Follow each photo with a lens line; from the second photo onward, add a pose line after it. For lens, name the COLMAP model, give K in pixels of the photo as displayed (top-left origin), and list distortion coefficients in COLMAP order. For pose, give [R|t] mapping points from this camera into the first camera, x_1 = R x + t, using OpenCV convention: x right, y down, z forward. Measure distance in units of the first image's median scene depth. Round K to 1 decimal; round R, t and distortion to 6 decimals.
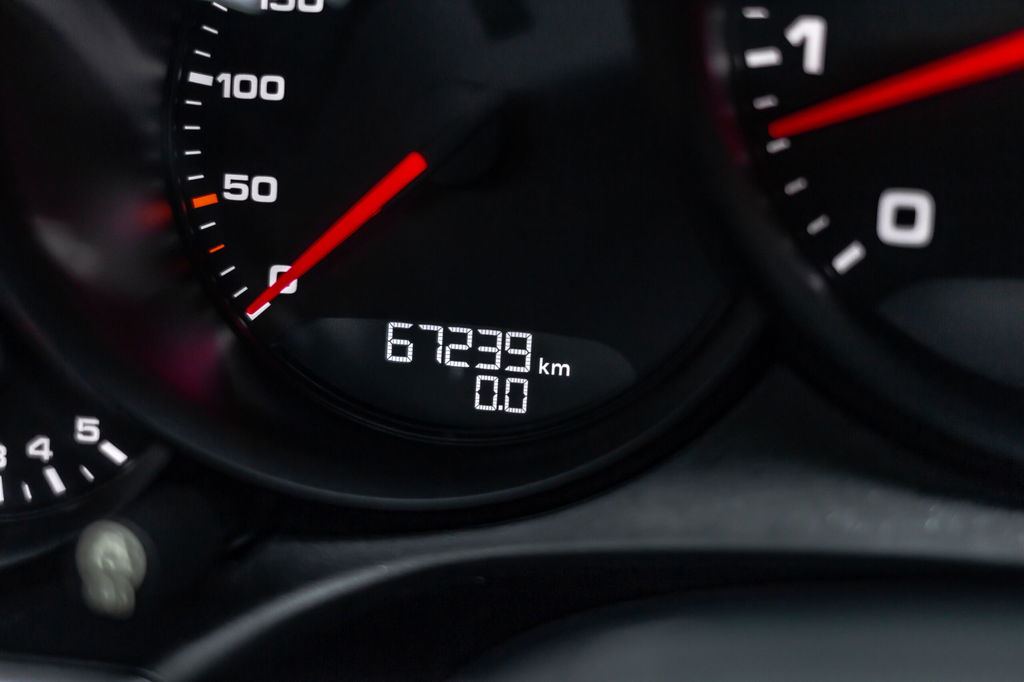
lens RADIAL K [[1681.9, 0, 512.0], [0, 1681.9, 341.0], [0, 0, 1]] dist [-0.100424, 0.069106]
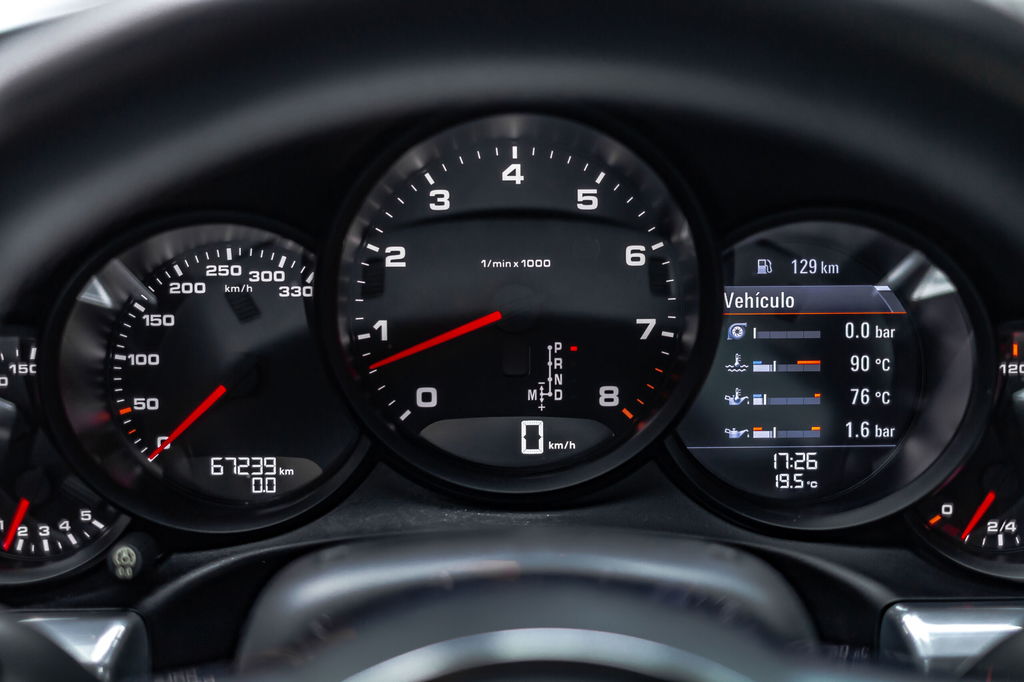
lens RADIAL K [[1681.9, 0, 512.0], [0, 1681.9, 341.0], [0, 0, 1]] dist [-0.100424, 0.069106]
pose [[0.978625, -0.072776, 0.192346, -0.101268], [0.086405, 0.994238, -0.063435, 0.010682], [-0.186621, 0.078699, 0.979275, -1.318444]]
